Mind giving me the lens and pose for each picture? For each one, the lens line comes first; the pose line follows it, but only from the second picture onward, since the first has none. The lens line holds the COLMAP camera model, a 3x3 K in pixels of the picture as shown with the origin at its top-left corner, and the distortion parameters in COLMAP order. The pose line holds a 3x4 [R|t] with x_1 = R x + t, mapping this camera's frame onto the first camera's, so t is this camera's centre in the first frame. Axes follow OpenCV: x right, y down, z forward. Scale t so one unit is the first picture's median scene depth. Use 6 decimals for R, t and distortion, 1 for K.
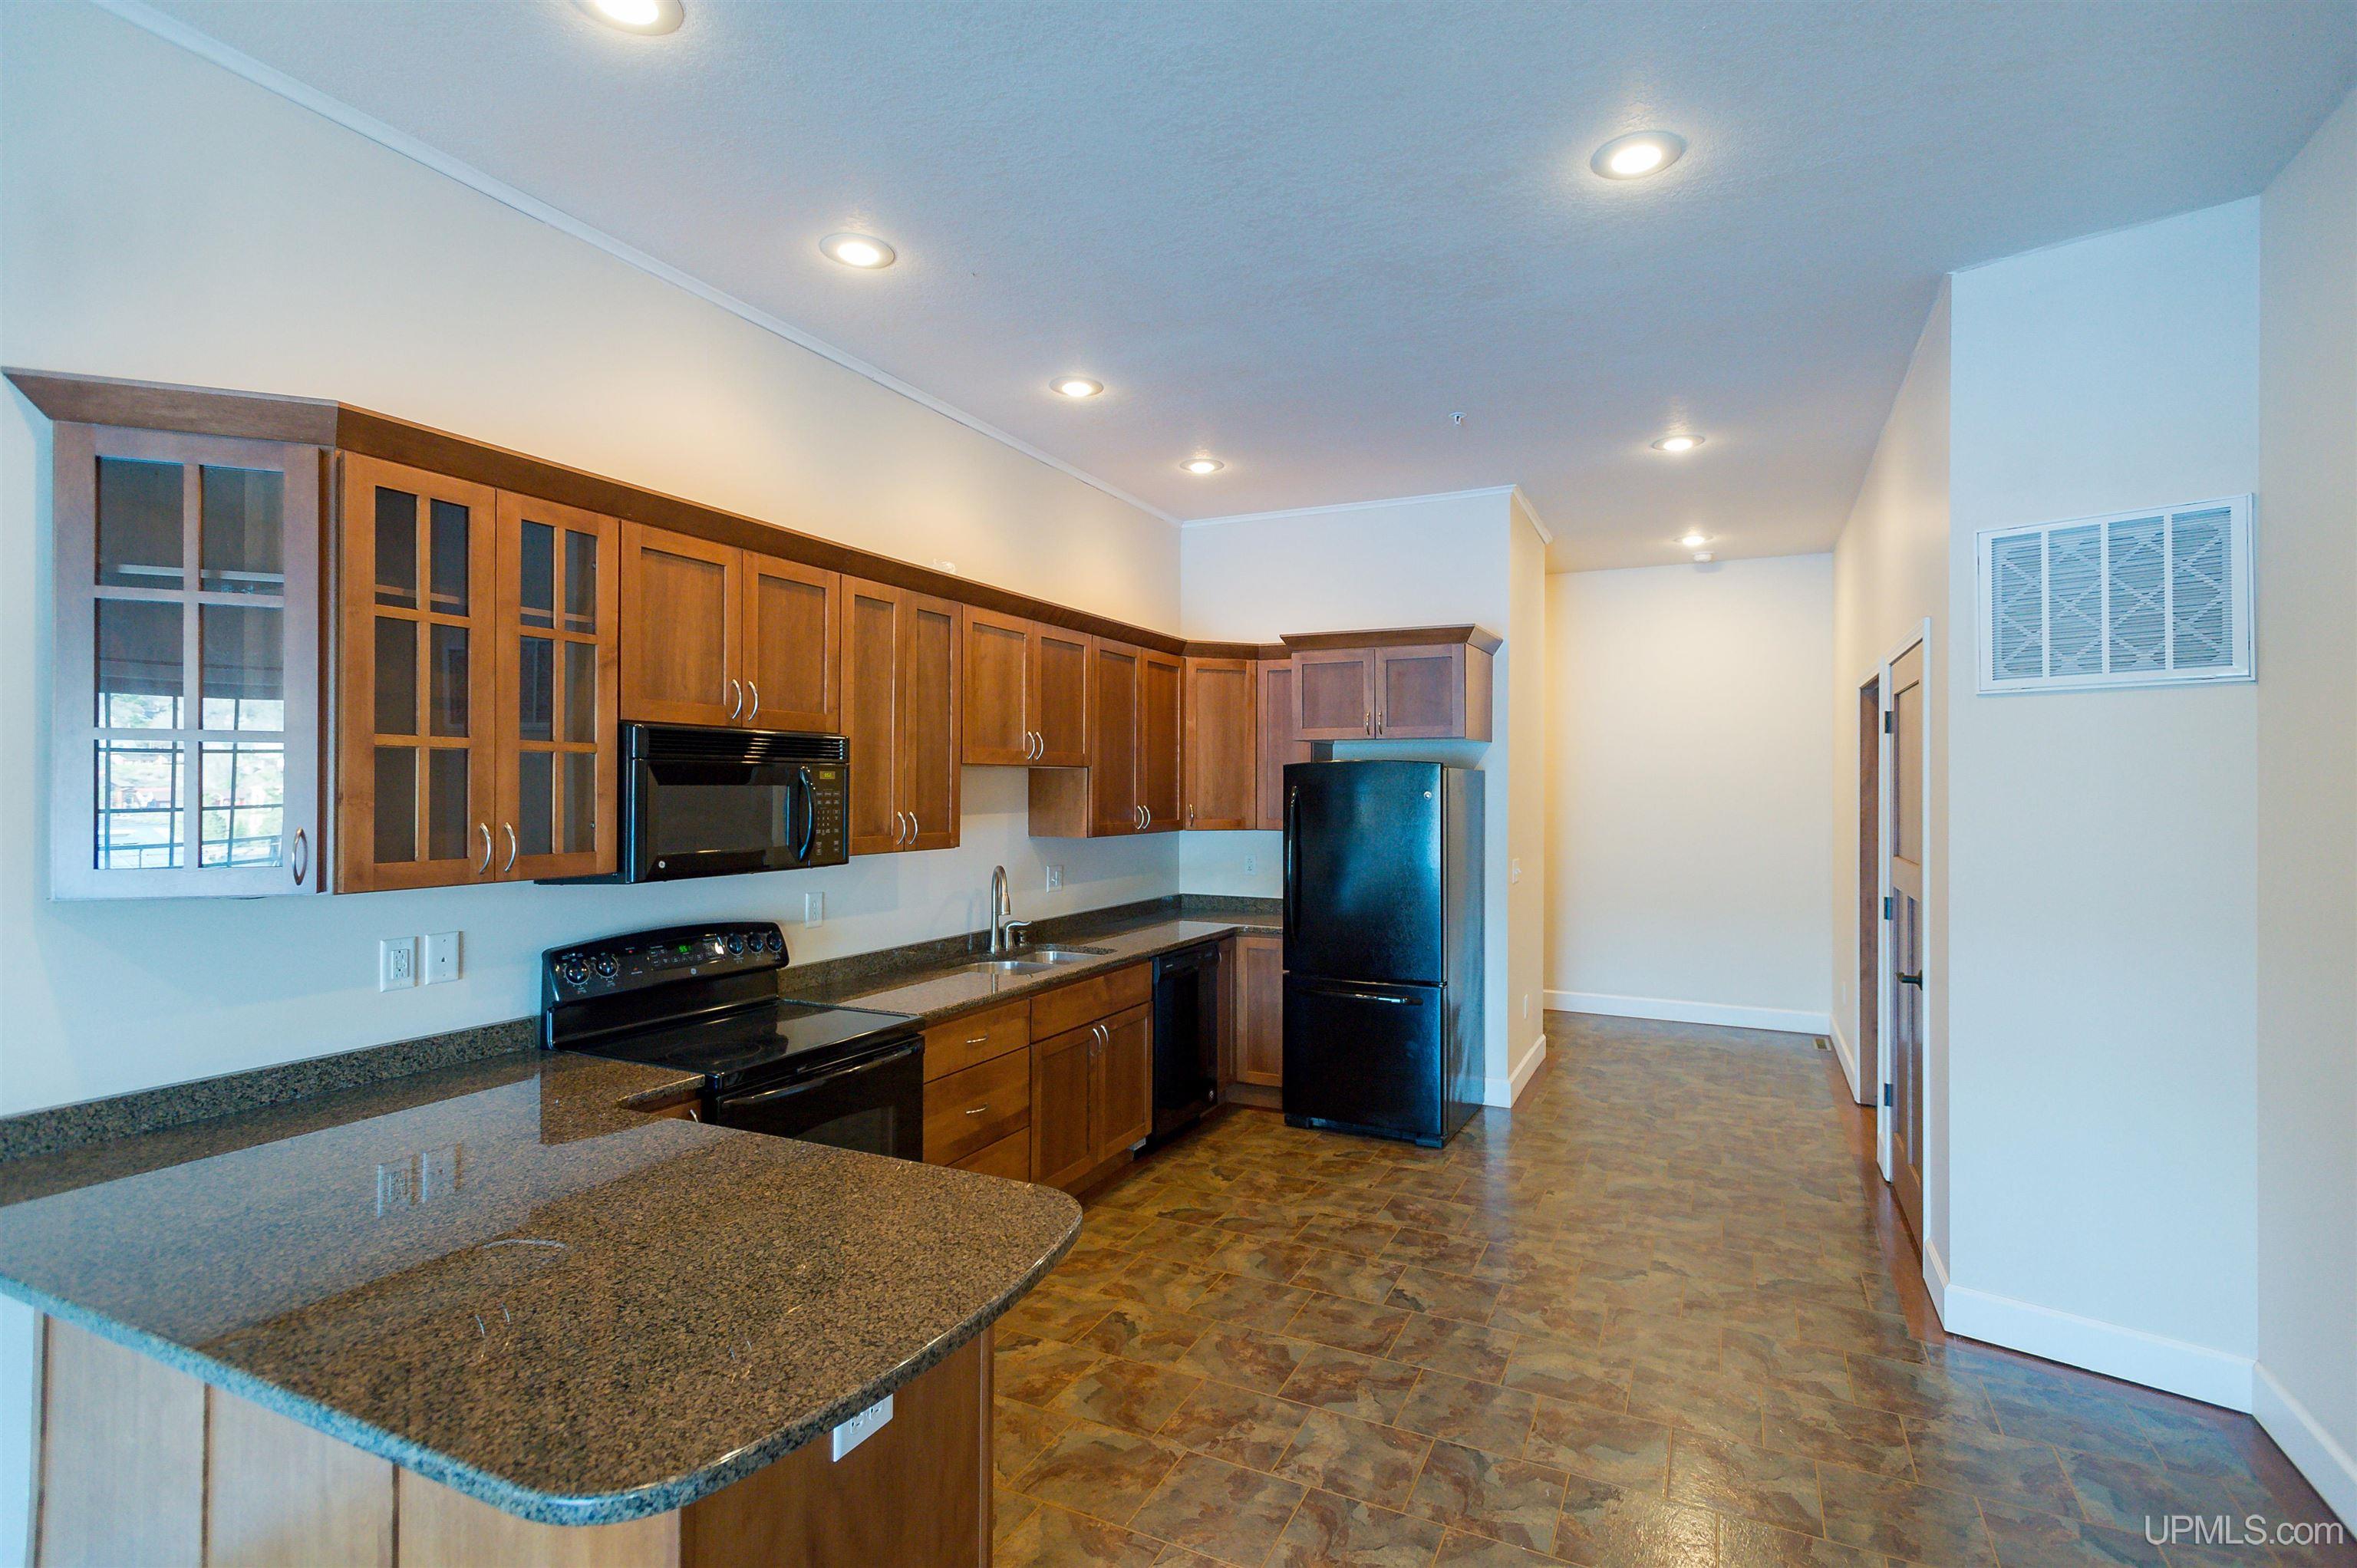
lens RADIAL K [[1139.8, 0, 1170.7], [0, 1139.8, 783.8], [0, 0, 1]] dist [0.013162, -0.000584]
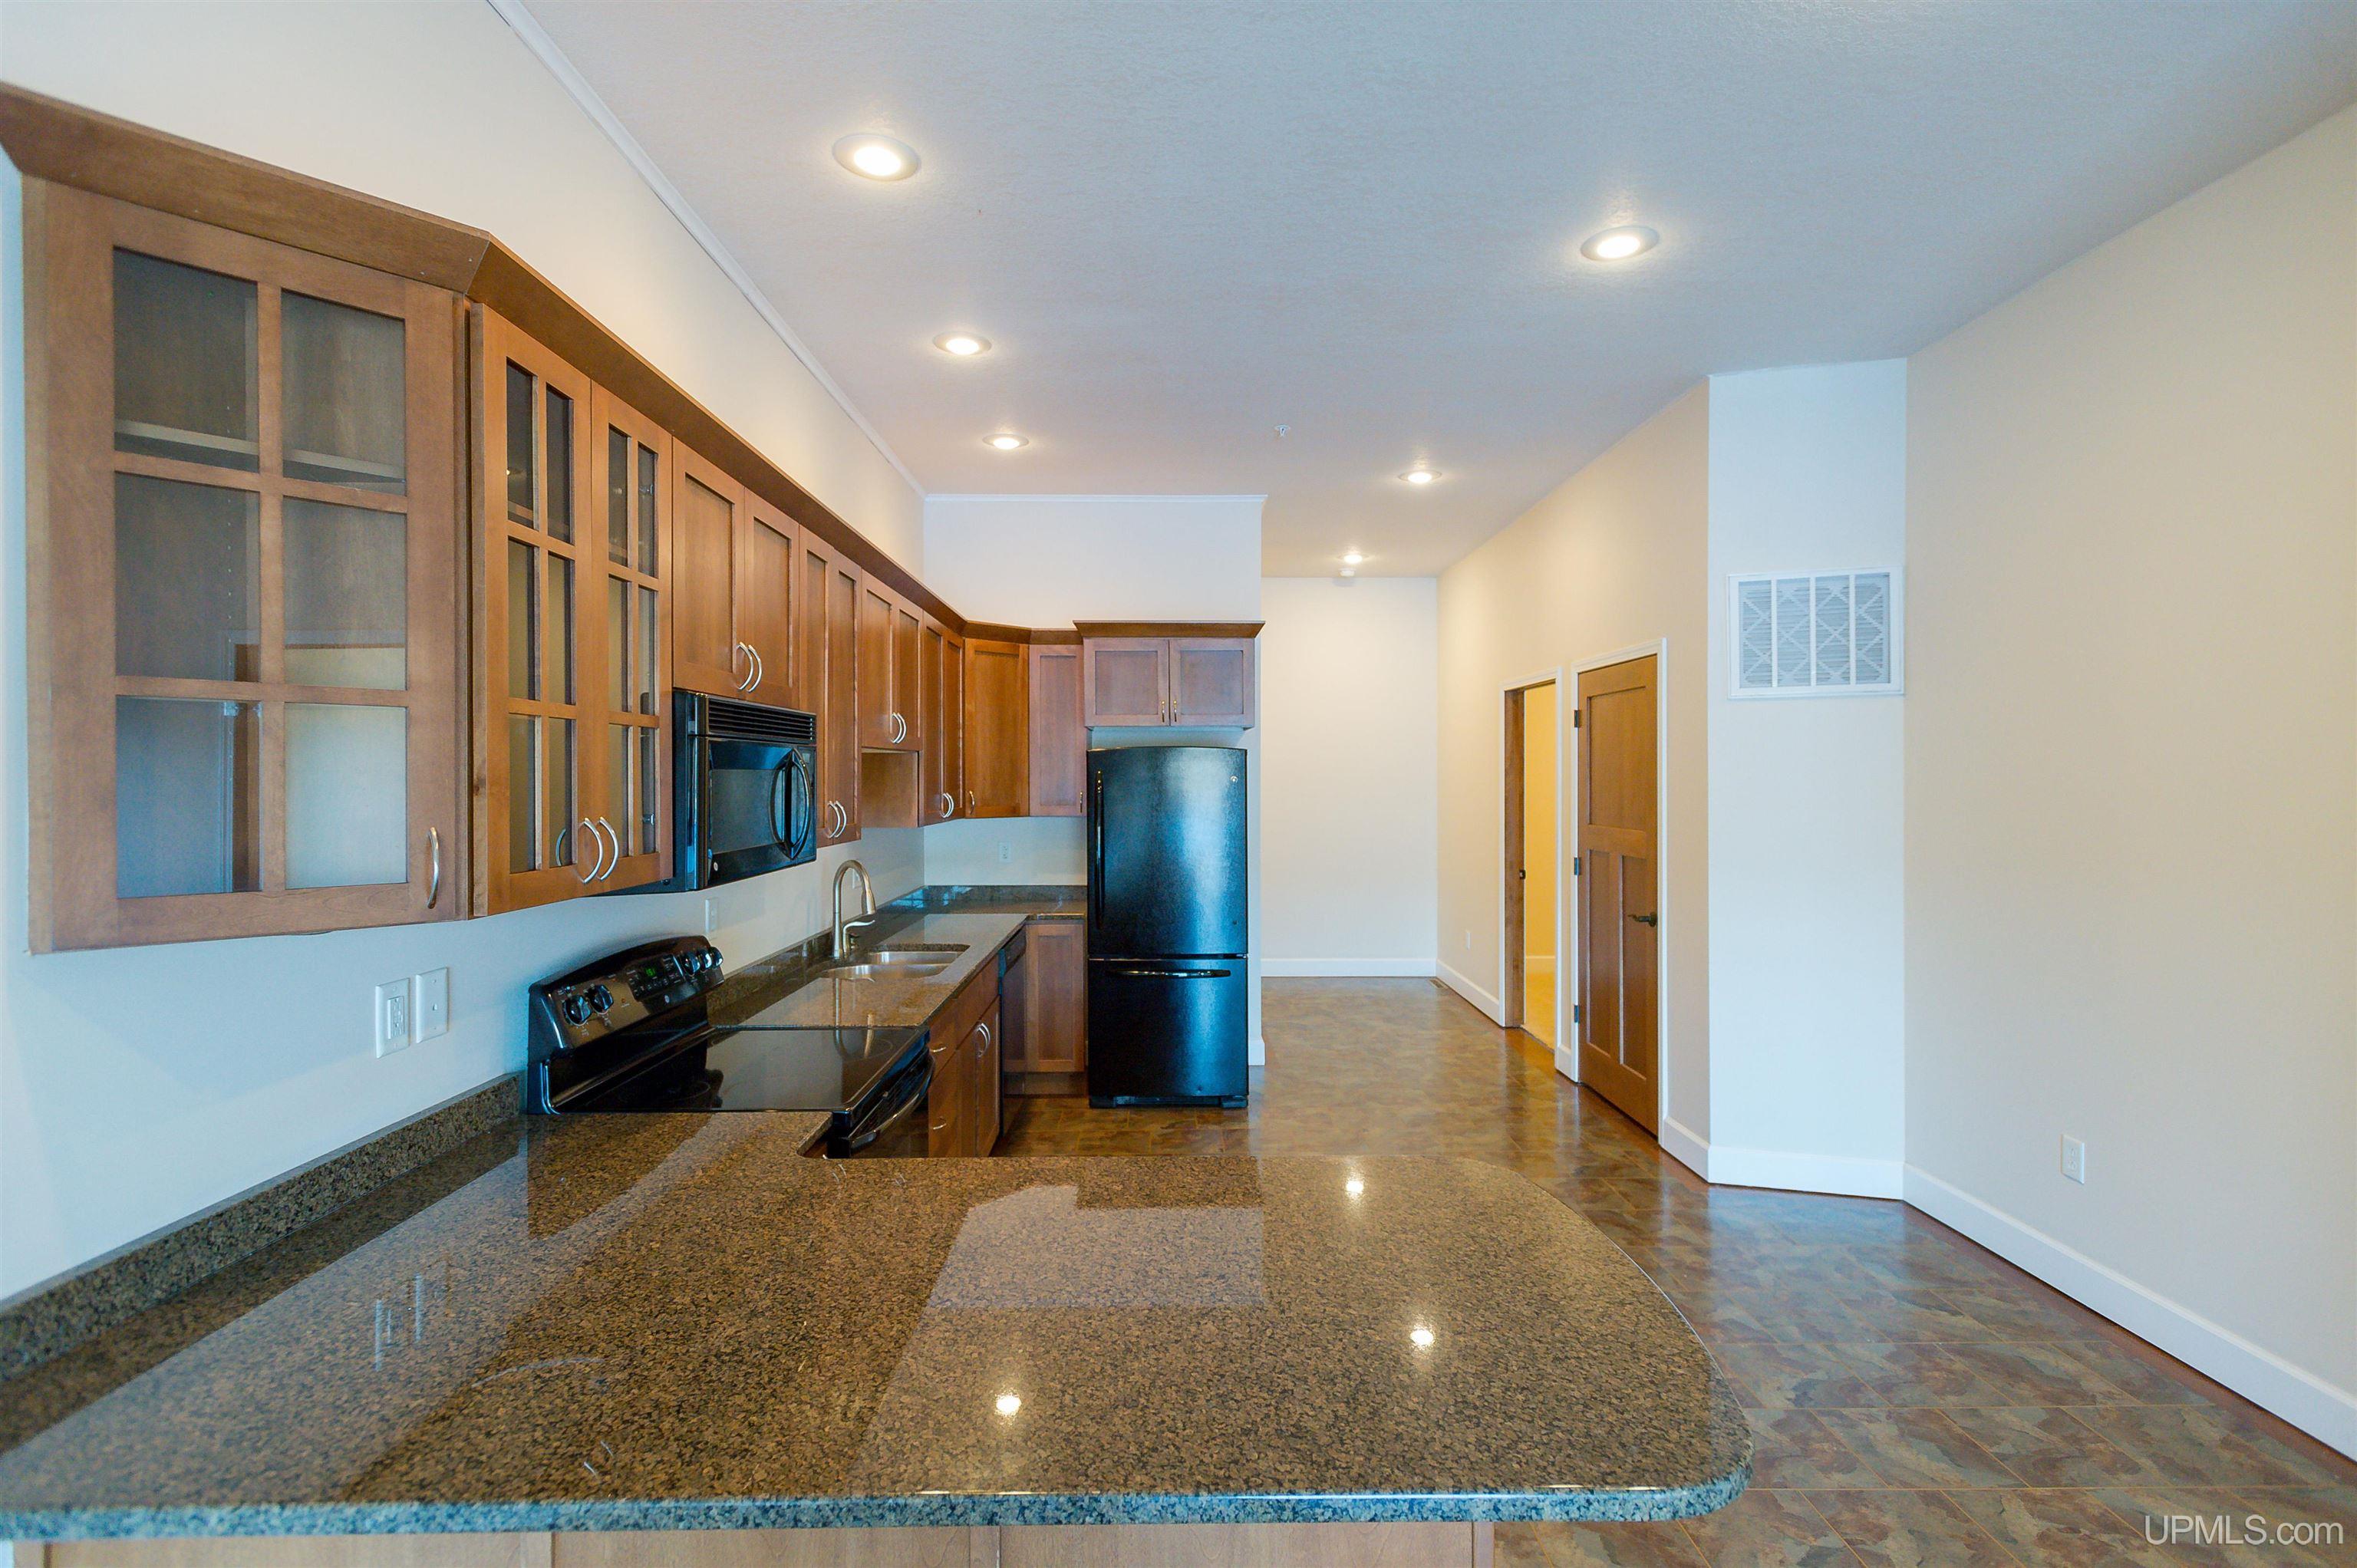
lens RADIAL K [[1139.8, 0, 1170.7], [0, 1139.8, 783.8], [0, 0, 1]] dist [0.013162, -0.000584]
pose [[0.891968, -0.008103, 0.452027, -0.469872], [0.003751, 0.999938, 0.010524, 0.003785], [-0.452084, -0.007692, 0.891942, 0.114909]]
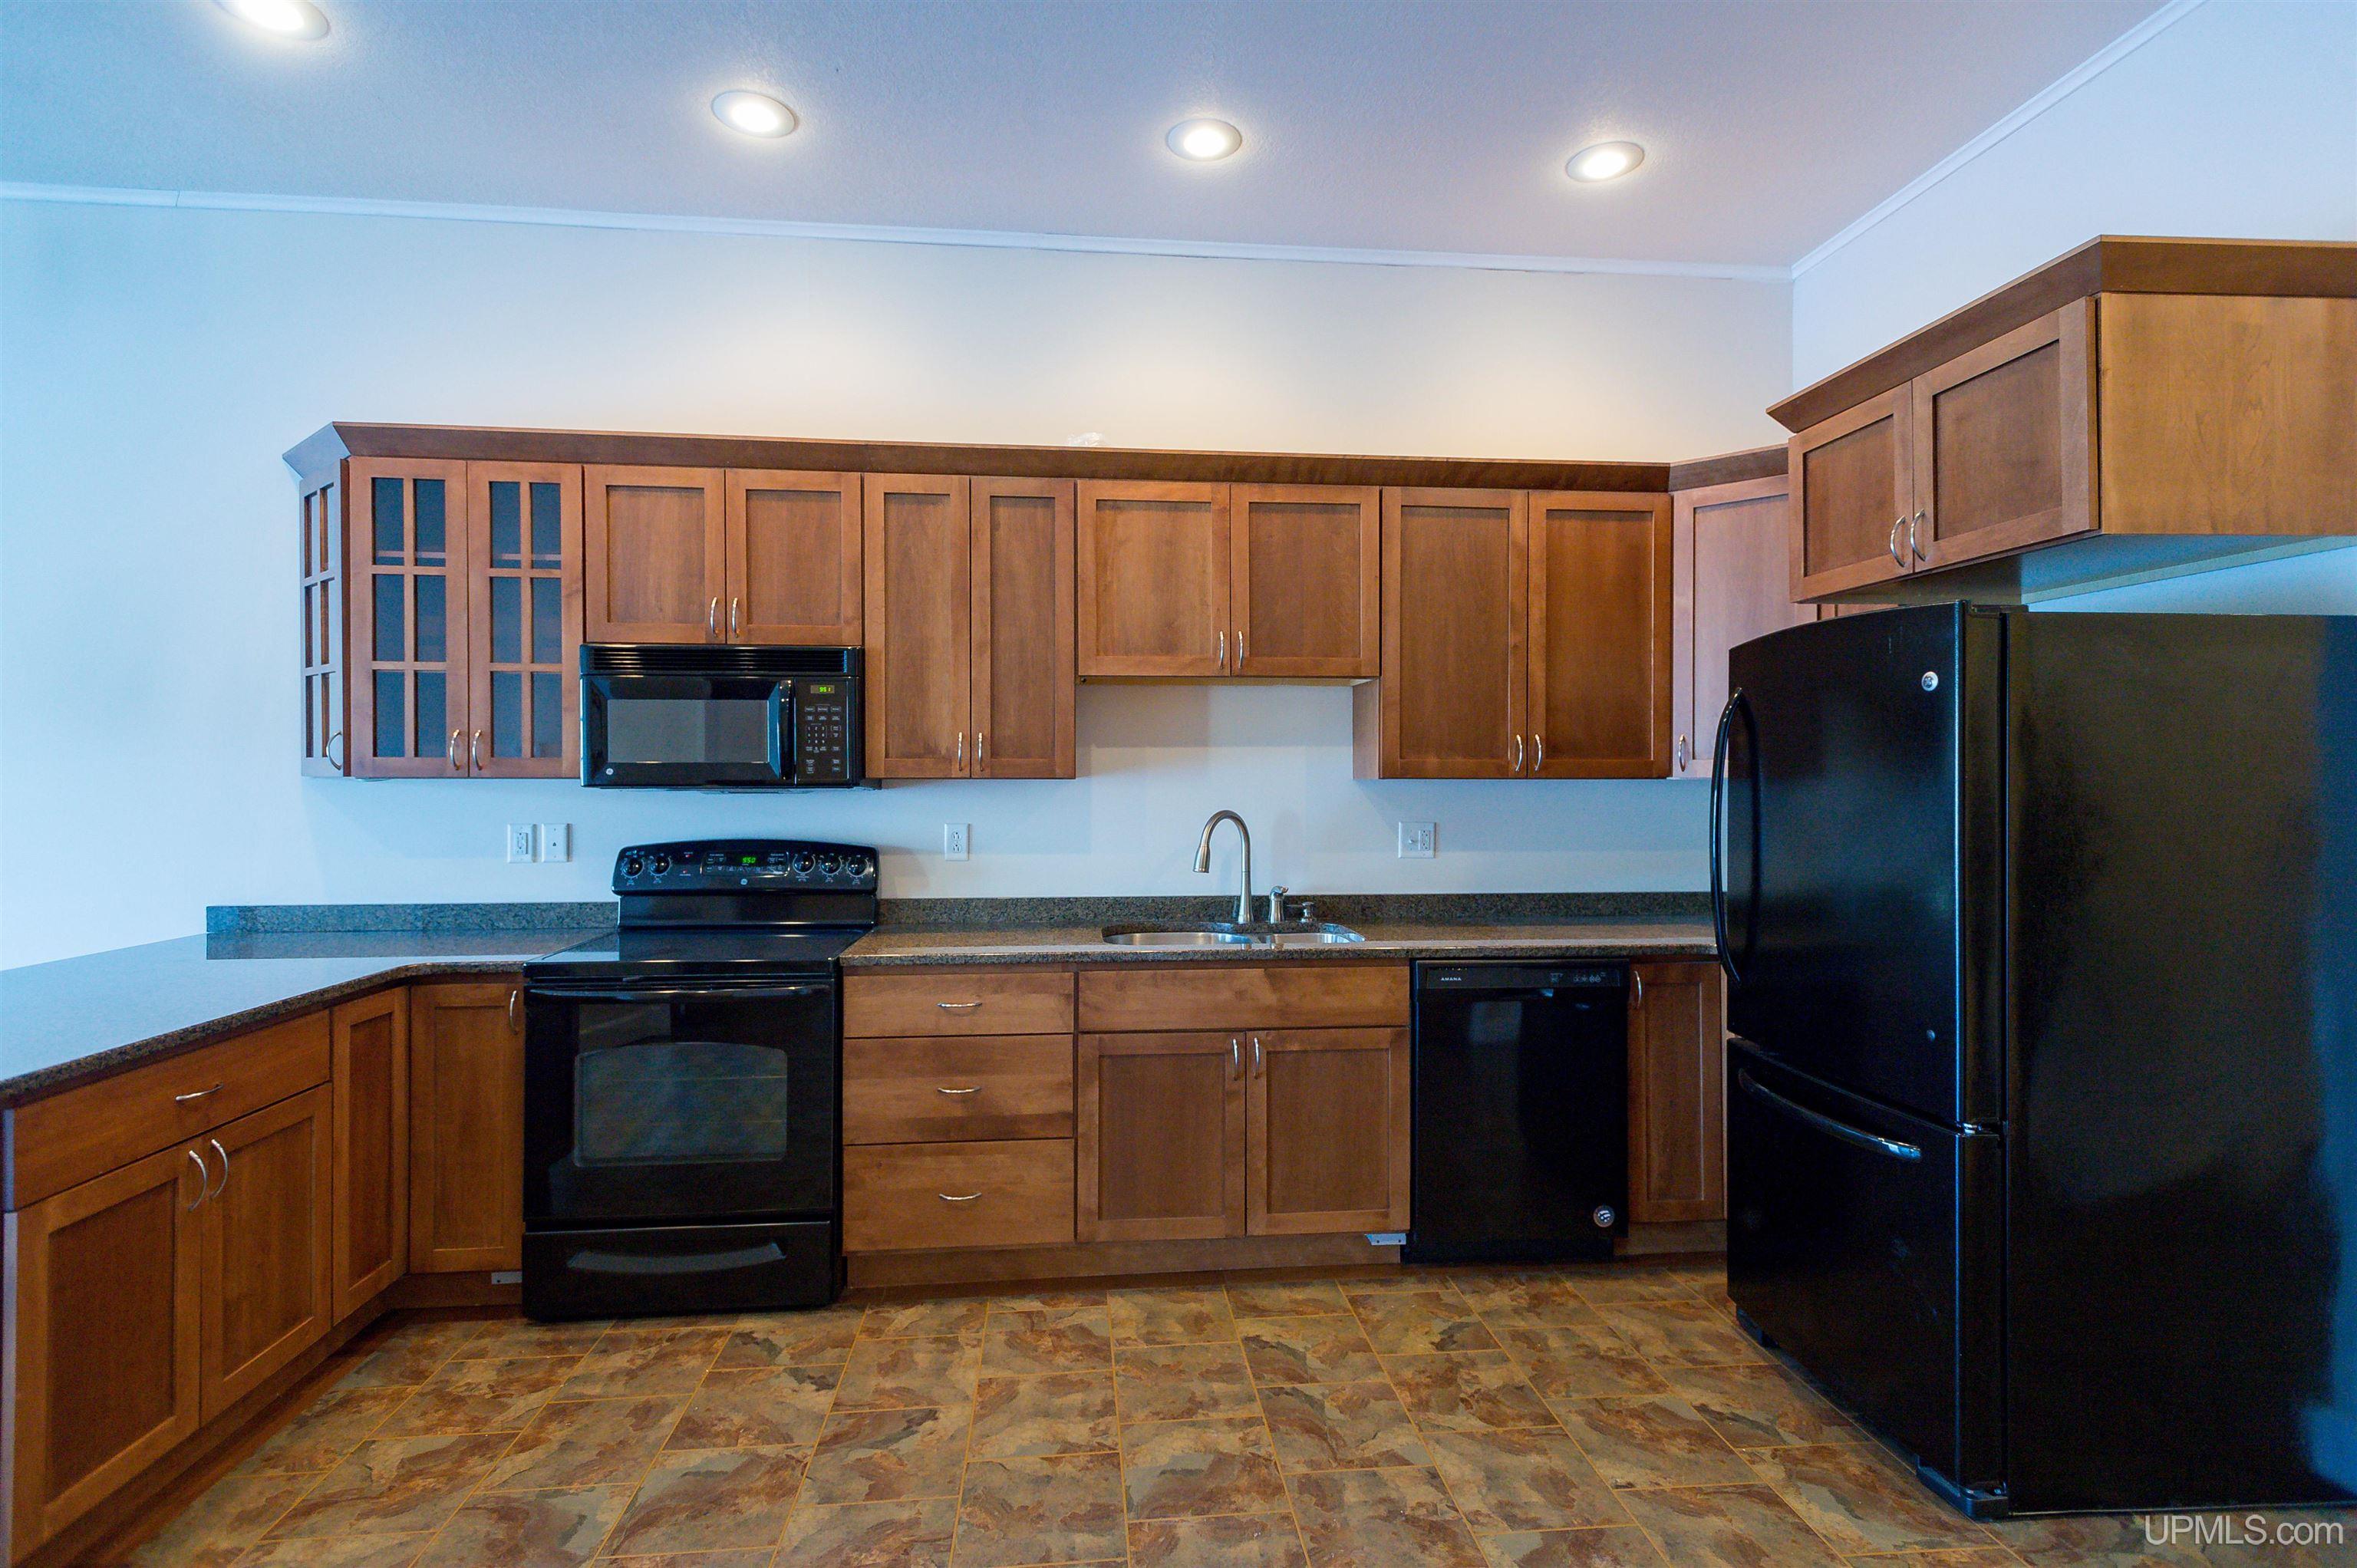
lens RADIAL K [[1101.0, 0, 1155.5], [0, 1101.0, 781.5], [0, 0, 1]] dist [0.014329, -0.000461]
pose [[0.516463, 0.000061, -0.856309, 0.655808], [0.002491, 0.999996, 0.001574, 0.071651], [0.856306, -0.002946, 0.516461, 0.808973]]
